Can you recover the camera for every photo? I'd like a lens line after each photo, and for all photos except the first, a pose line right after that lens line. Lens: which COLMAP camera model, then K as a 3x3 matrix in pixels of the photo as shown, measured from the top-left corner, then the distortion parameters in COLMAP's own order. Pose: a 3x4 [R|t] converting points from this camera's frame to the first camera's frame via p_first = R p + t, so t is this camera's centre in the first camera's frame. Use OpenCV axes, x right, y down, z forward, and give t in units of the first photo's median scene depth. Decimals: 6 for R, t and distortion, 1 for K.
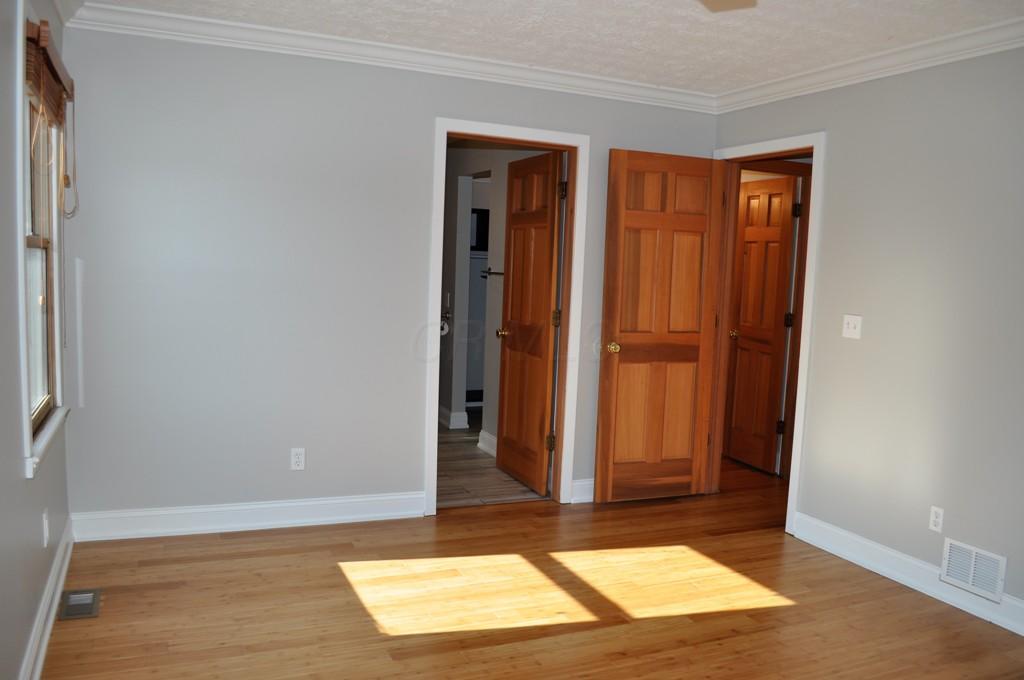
lens RADIAL K [[806.8, 0, 517.7], [0, 806.8, 349.0], [0, 0, 1]] dist [-0.084258, 0.014434]
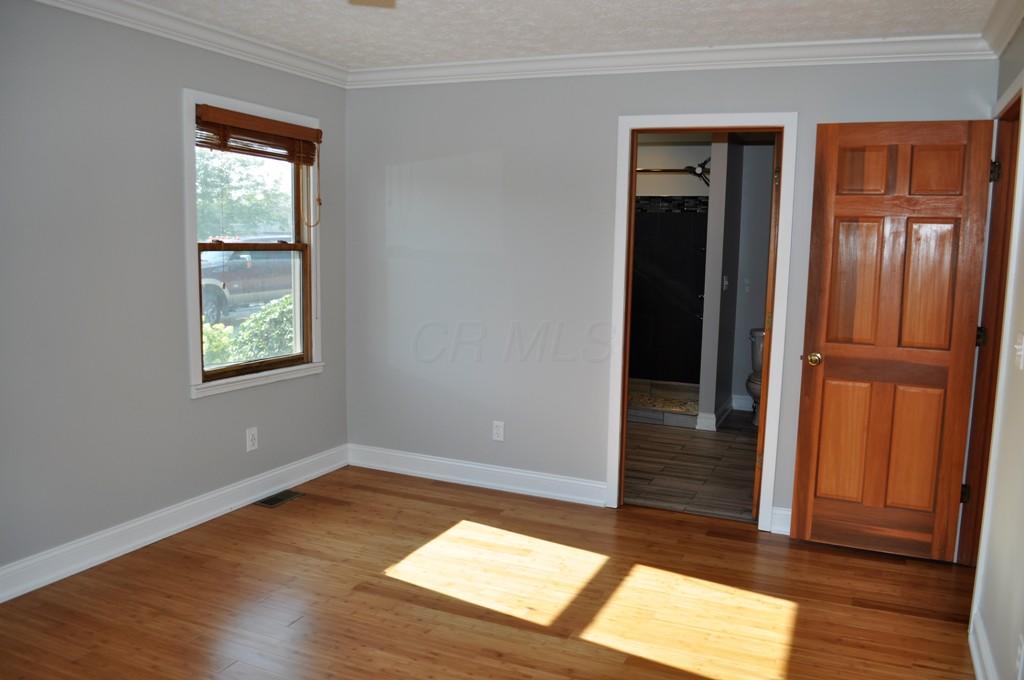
lens RADIAL K [[806.8, 0, 521.8], [0, 806.8, 338.1], [0, 0, 1]] dist [-0.084258, 0.014434]
pose [[0.685386, 0.063826, -0.725377, 0.577138], [-0.073596, 0.997122, 0.018199, -0.018328], [0.724451, 0.040911, 0.688111, 0.225564]]
